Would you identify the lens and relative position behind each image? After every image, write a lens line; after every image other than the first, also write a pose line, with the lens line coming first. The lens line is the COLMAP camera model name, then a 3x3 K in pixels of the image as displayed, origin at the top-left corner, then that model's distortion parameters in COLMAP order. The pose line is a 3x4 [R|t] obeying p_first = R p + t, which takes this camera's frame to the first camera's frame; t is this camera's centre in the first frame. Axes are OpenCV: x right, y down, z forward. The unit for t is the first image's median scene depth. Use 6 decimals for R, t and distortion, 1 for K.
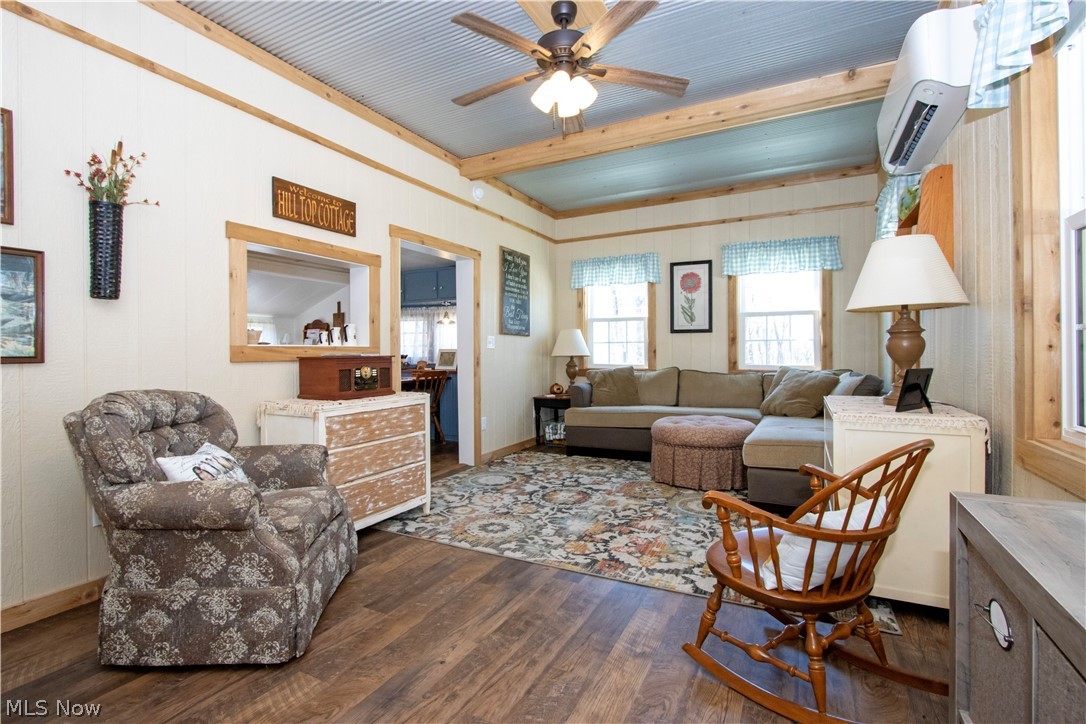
lens RADIAL K [[501.6, 0, 539.0], [0, 501.6, 353.6], [0, 0, 1]] dist [-0.022115, 0.006109]
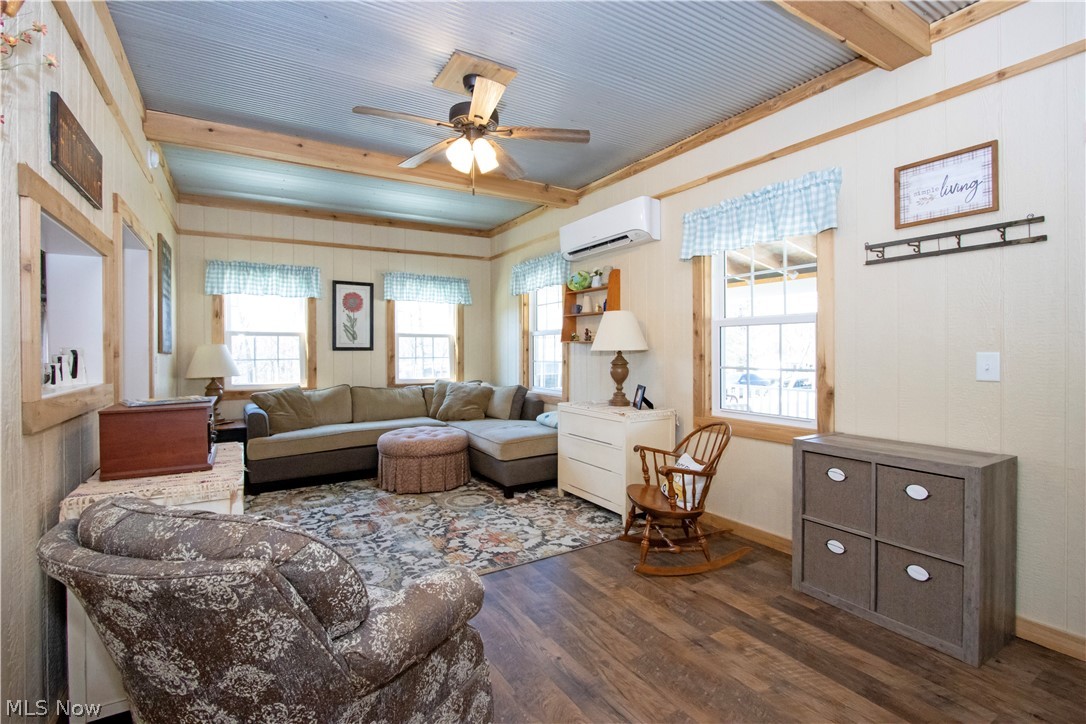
lens RADIAL K [[501.6, 0, 539.0], [0, 501.6, 353.6], [0, 0, 1]] dist [-0.022115, 0.006109]
pose [[0.520158, -0.000679, 0.854070, -0.623564], [0.003511, 0.999993, -0.001344, -0.052761], [-0.854063, 0.003697, 0.520157, 0.212368]]
